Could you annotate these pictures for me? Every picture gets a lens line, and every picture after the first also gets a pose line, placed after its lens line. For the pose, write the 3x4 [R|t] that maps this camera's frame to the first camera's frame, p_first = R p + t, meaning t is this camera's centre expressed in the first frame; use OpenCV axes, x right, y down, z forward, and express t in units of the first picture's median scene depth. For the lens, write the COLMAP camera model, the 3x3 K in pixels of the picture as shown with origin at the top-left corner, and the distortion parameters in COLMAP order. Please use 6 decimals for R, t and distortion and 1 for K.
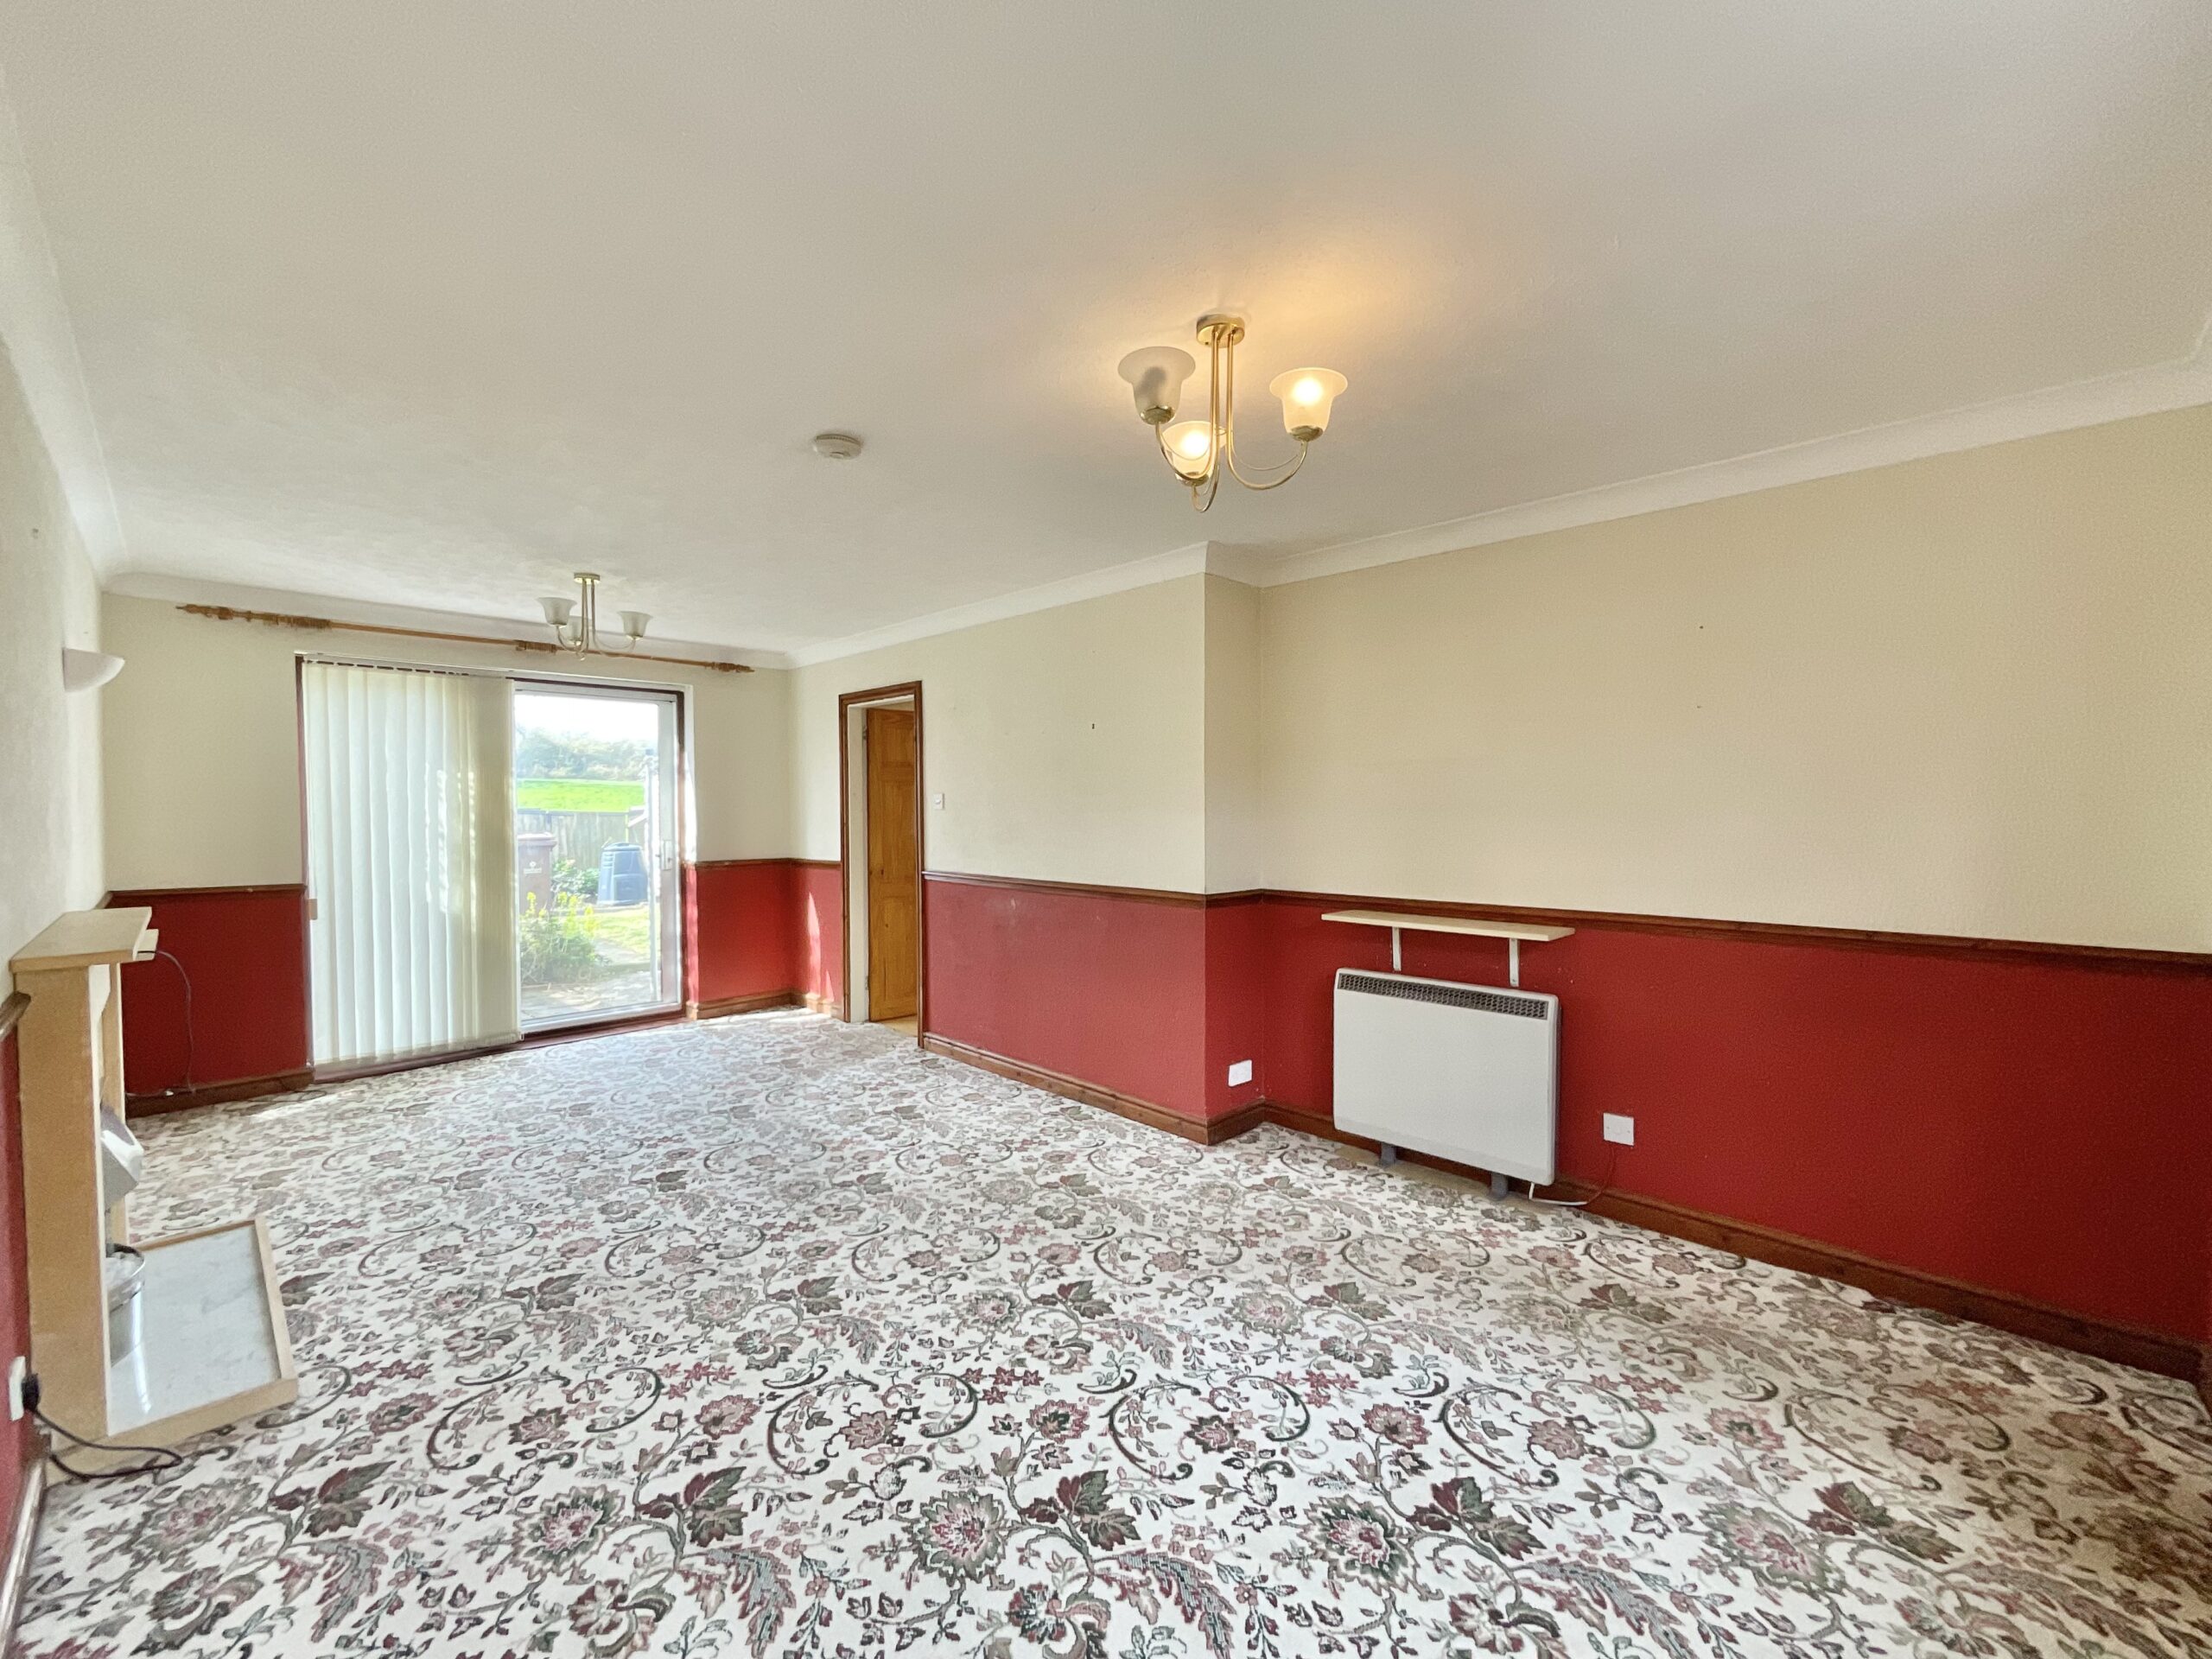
lens RADIAL K [[899.9, 0, 1106.7], [0, 899.9, 815.3], [0, 0, 1]] dist [-0.009788, 0.003428]
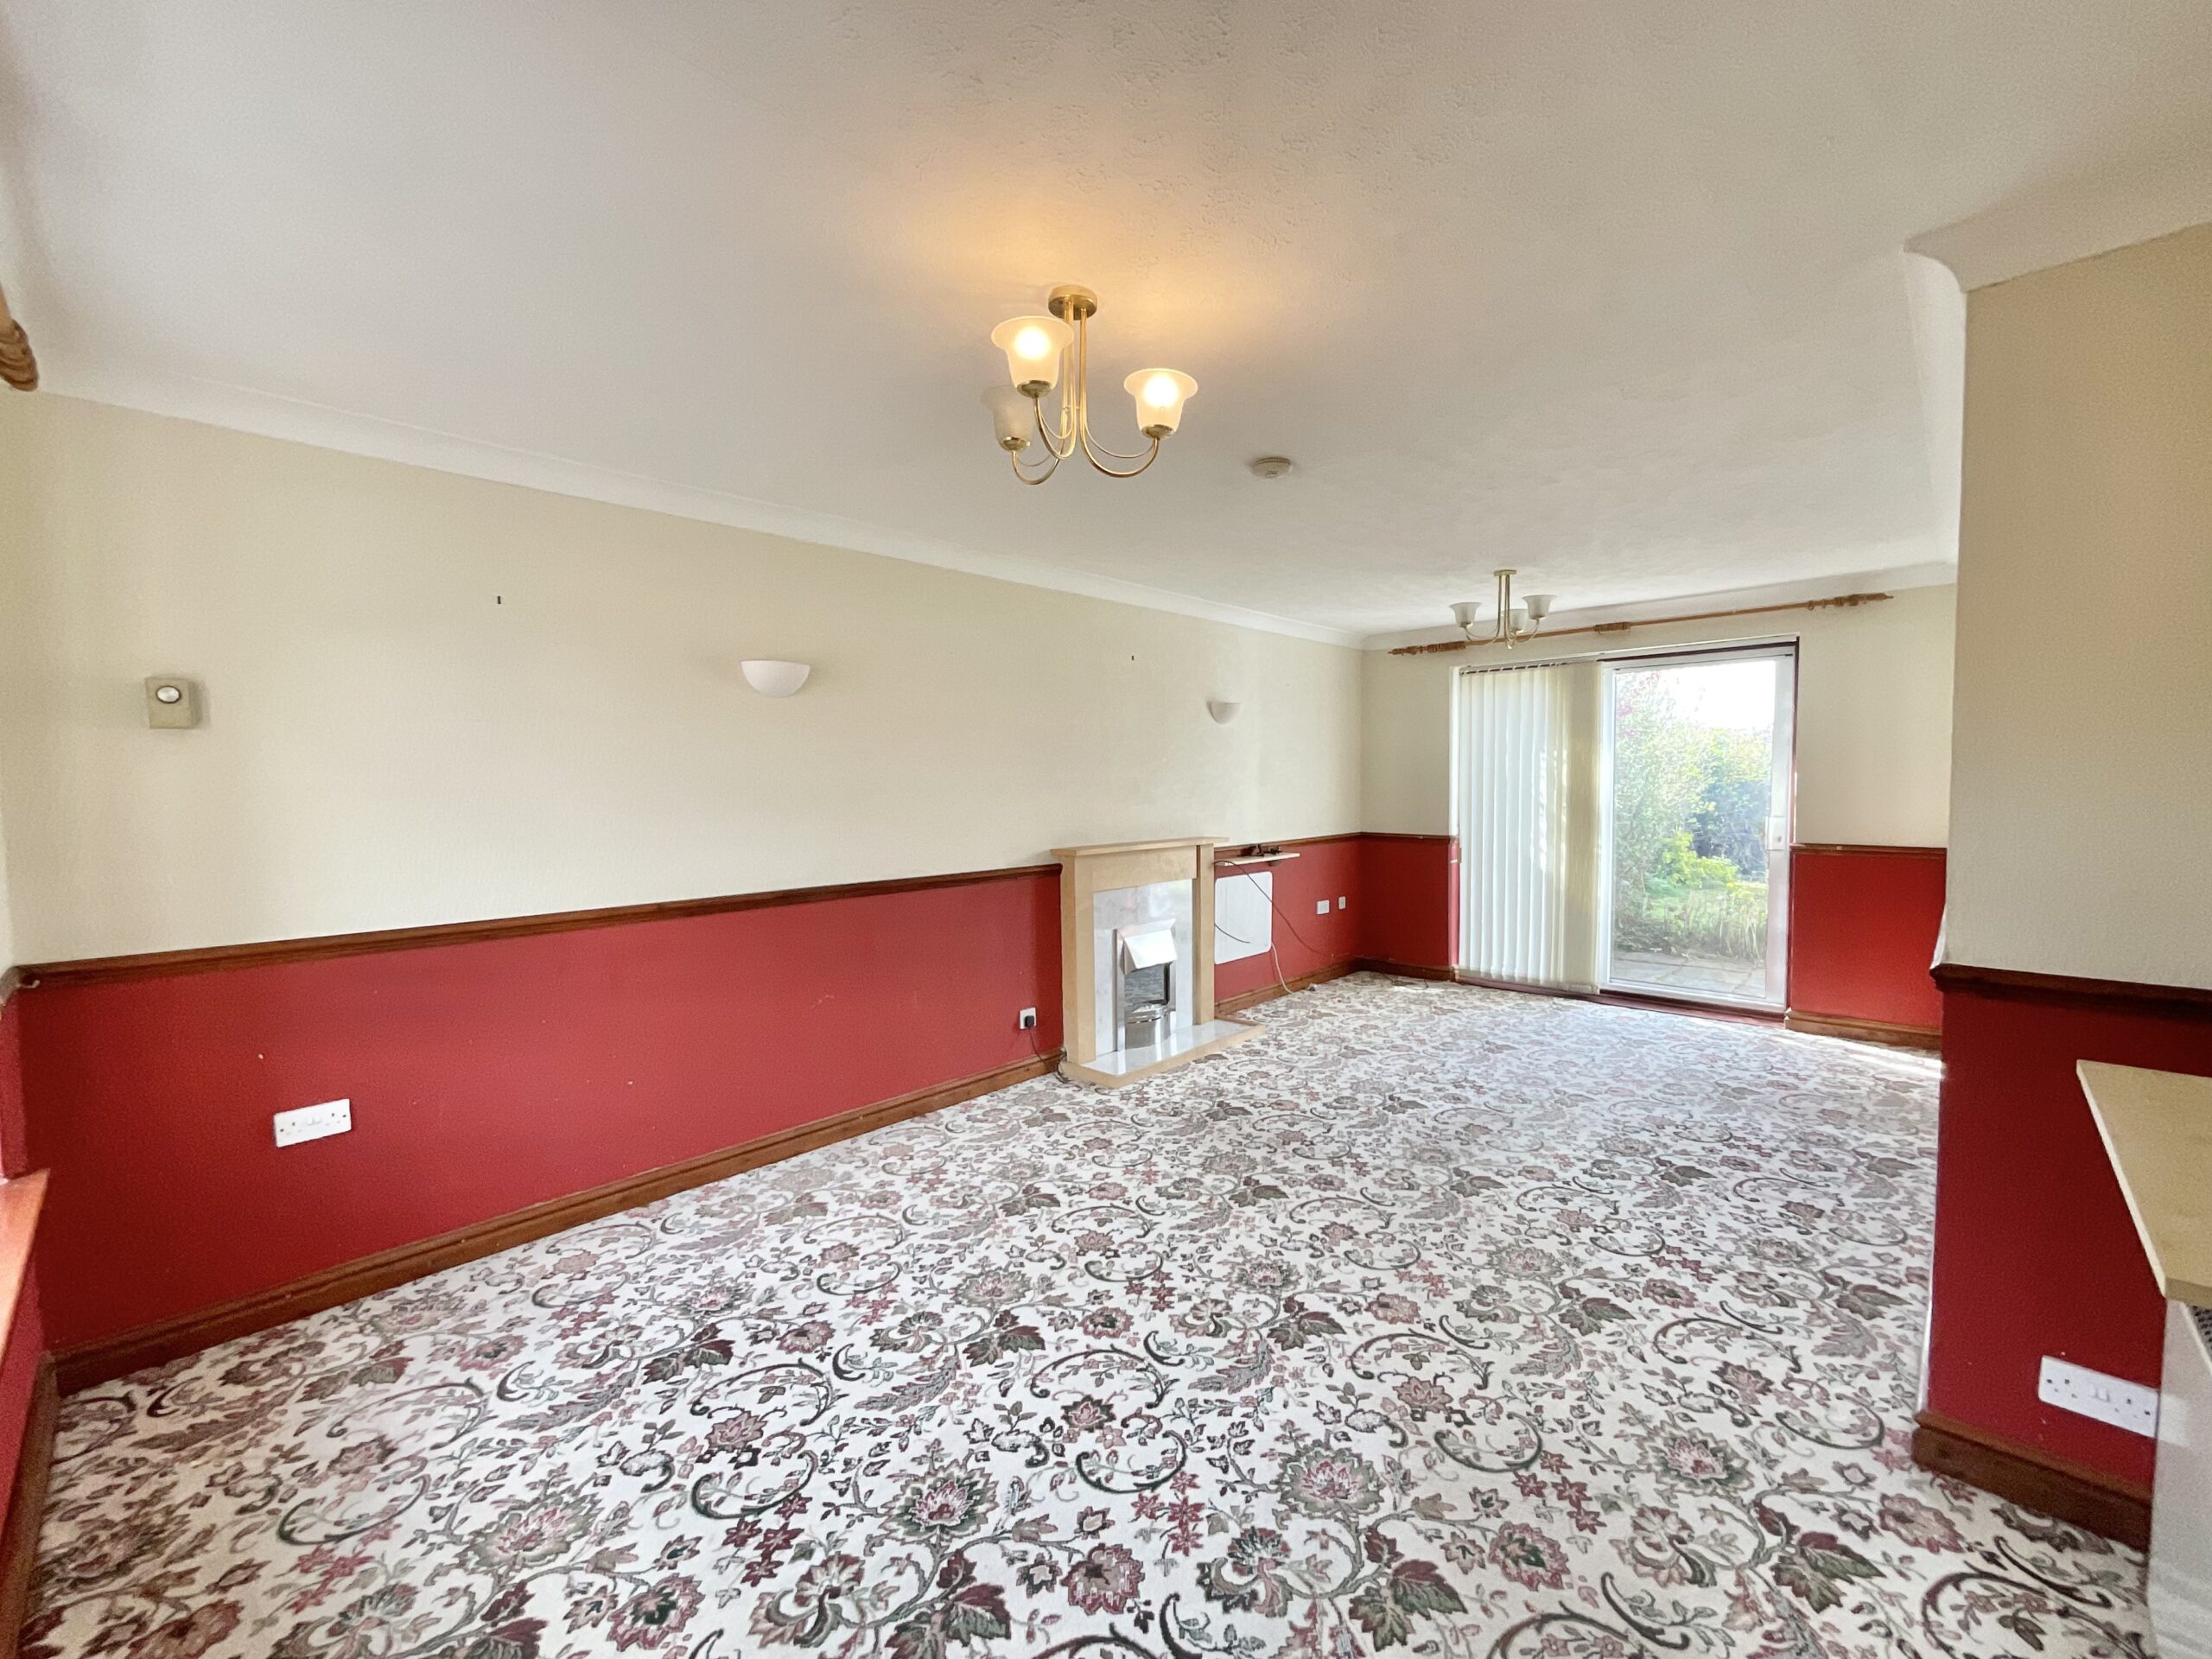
lens RADIAL K [[899.9, 0, 1106.4], [0, 899.9, 841.7], [0, 0, 1]] dist [-0.009788, 0.003428]
pose [[0.015858, 0.067843, -0.997570, 0.975543], [0.002211, 0.997691, 0.067886, -0.022477], [0.999872, -0.003282, 0.015671, 0.902502]]
